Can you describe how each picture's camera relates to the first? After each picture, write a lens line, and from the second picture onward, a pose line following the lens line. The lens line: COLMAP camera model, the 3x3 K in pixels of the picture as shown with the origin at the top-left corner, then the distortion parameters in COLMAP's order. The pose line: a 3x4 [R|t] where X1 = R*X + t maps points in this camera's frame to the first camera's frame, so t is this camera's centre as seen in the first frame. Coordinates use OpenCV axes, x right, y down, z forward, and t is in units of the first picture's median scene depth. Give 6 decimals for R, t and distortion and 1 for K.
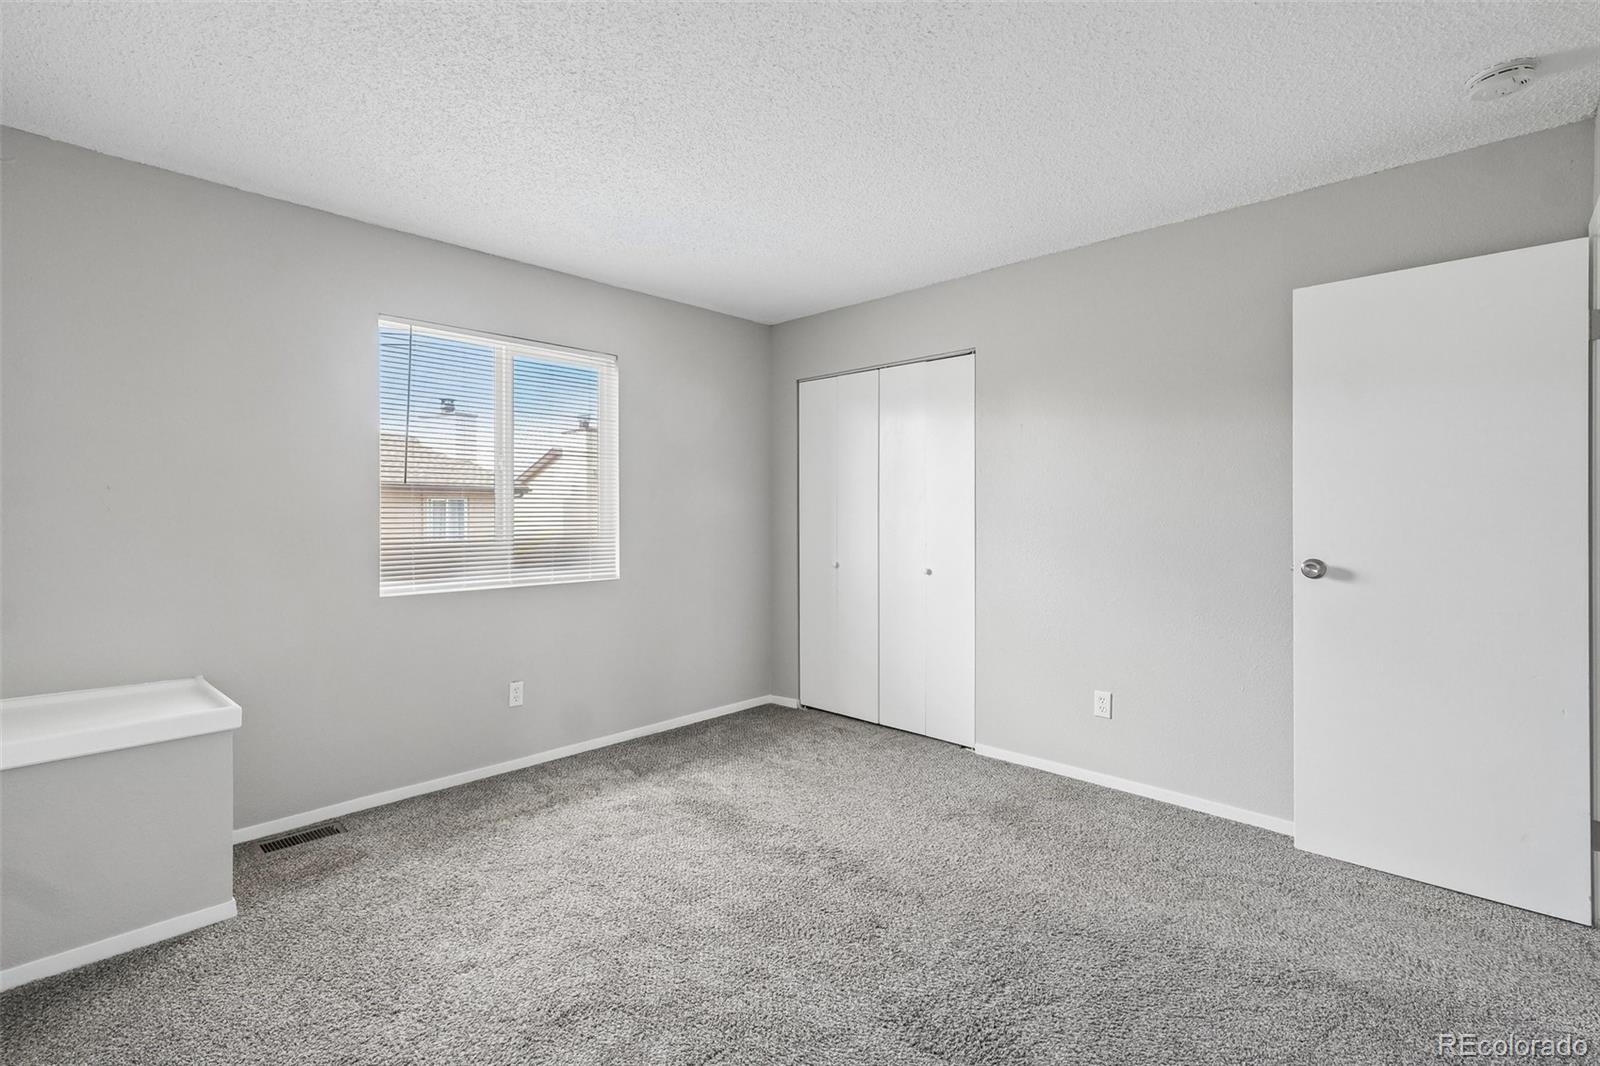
lens RADIAL K [[694.6, 0, 747.9], [0, 694.6, 512.3], [0, 0, 1]] dist [0.000678, 0.002982]
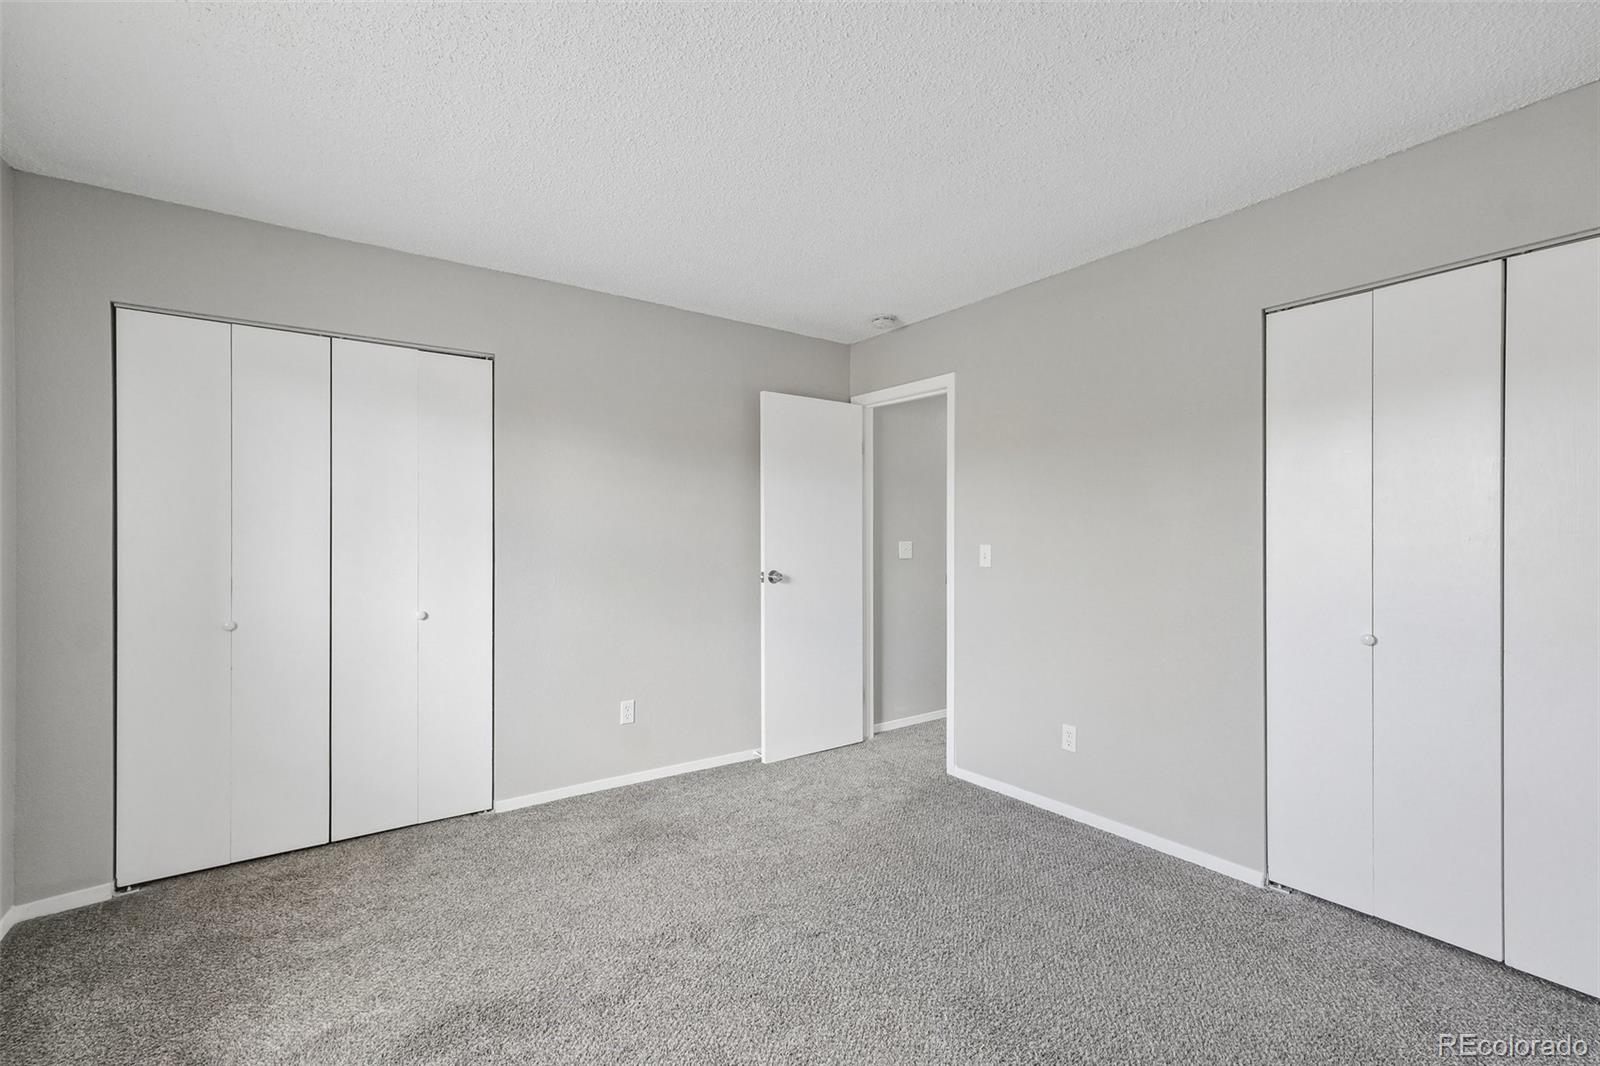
lens RADIAL K [[694.6, 0, 787.6], [0, 694.6, 540.2], [0, 0, 1]] dist [0.000678, 0.002982]
pose [[0.185430, -0.000829, 0.982657, -0.542121], [0.004014, 0.999992, 0.000086, 0.000384], [-0.982649, 0.003928, 0.185432, 0.539068]]
